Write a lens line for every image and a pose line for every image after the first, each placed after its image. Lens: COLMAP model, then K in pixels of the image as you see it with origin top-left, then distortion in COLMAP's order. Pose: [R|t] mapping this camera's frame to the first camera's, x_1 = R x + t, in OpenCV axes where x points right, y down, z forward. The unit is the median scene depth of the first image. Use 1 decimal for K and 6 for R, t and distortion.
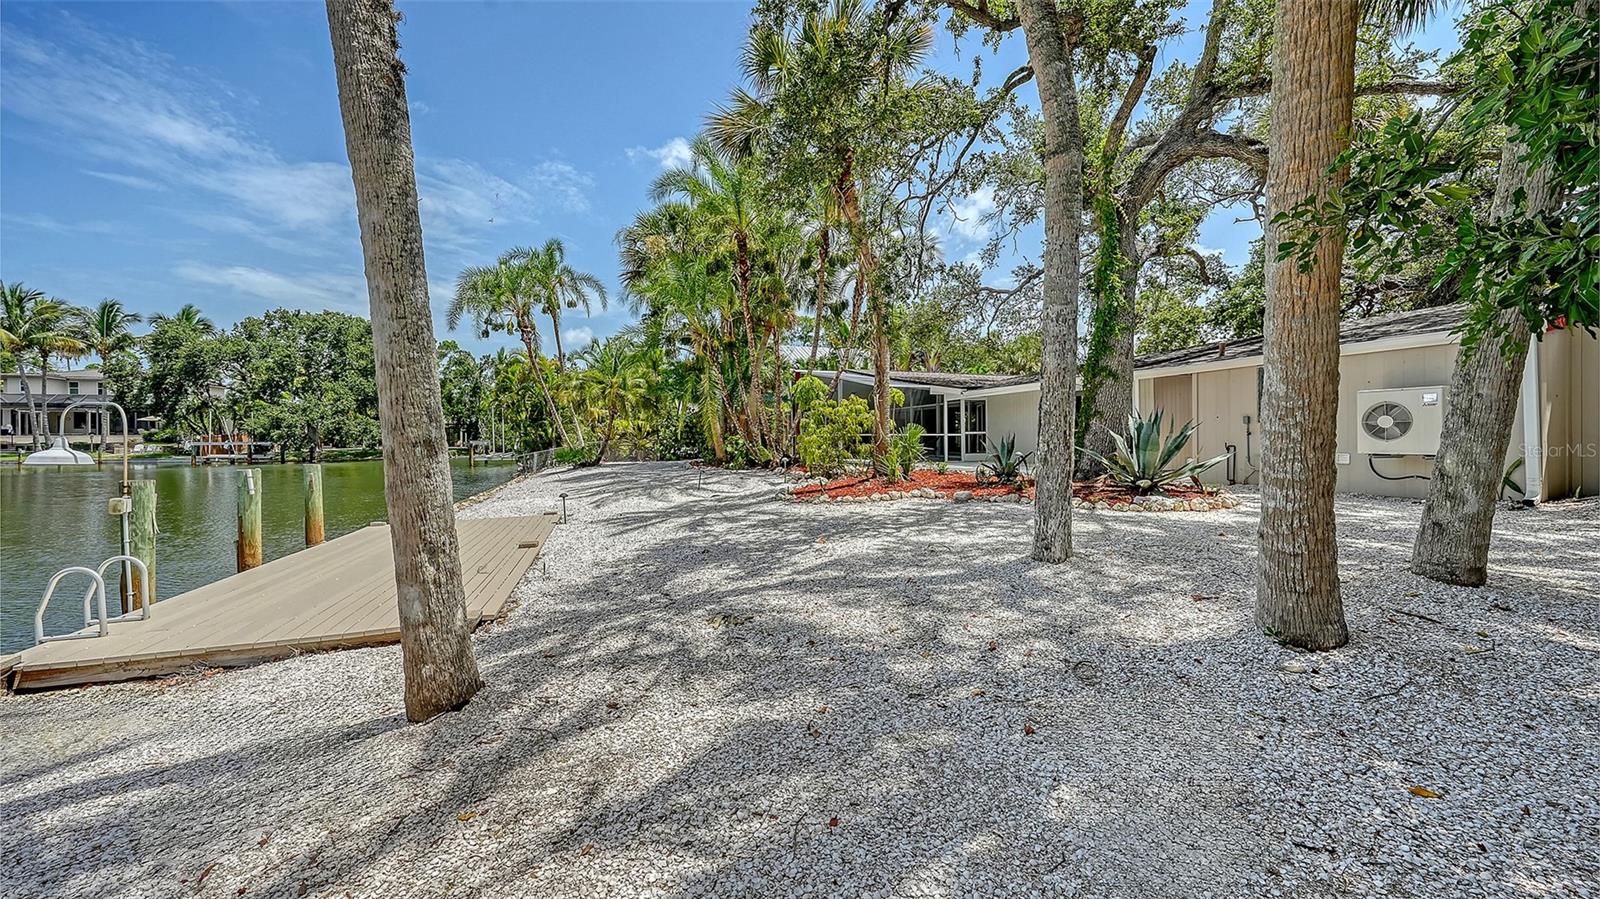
lens RADIAL K [[558.1, 0, 794.4], [0, 558.1, 445.6], [0, 0, 1]] dist [-0.002077, -0.000246]
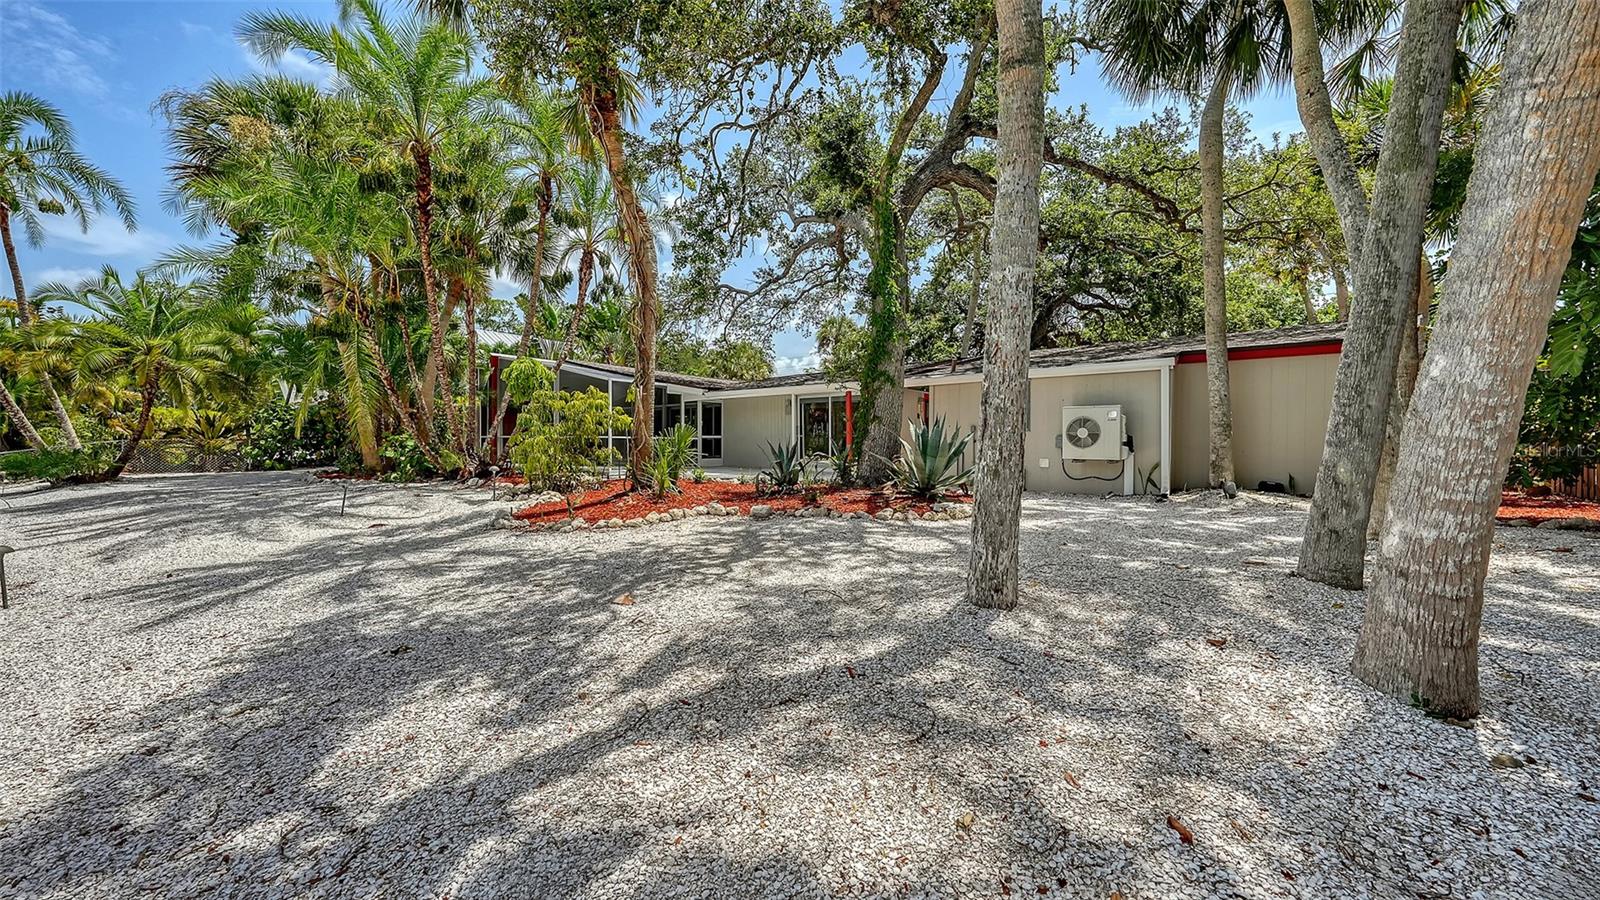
lens RADIAL K [[546.6, 0, 800.0], [0, 546.6, 450.0], [0, 0, 1]] dist [-0.003131, -0.000413]
pose [[0.848391, 0.004309, 0.529353, -0.056286], [-0.004755, 0.999989, -0.000519, -0.000916], [-0.529349, -0.002077, 0.848401, 0.181010]]
